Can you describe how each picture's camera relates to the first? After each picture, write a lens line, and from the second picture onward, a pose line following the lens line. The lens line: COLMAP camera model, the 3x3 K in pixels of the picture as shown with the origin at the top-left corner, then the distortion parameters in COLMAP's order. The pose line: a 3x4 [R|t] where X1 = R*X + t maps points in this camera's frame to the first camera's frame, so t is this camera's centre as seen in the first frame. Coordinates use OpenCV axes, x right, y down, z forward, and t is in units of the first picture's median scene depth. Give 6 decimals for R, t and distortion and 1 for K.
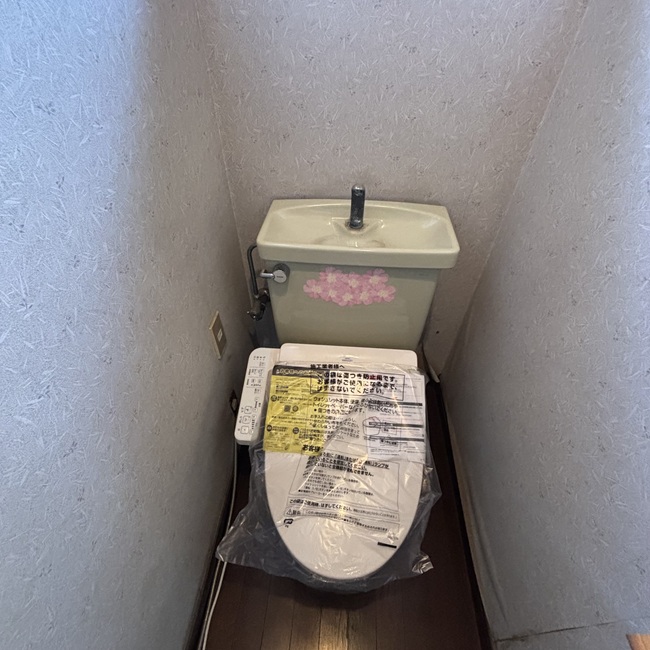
lens RADIAL K [[348.8, 0, 323.7], [0, 348.8, 324.5], [0, 0, 1]] dist [0.005312, -0.003653]
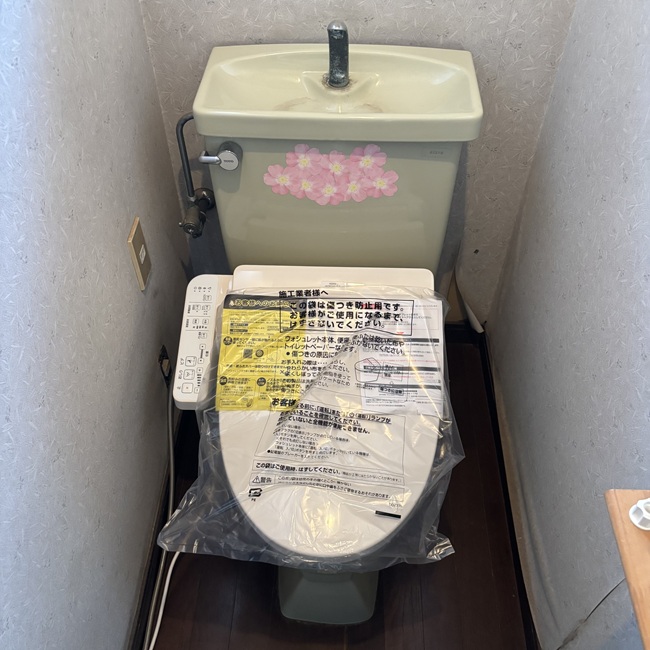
lens RADIAL K [[650.6, 0, 325.0], [0, 650.6, 325.0], [0, 0, 1]] dist [0.014111, -0.021939]
pose [[0.999086, -0.033563, 0.026454, 0.018360], [0.031612, 0.996976, 0.070988, 0.098563], [-0.028757, -0.070087, 0.997126, -0.305707]]
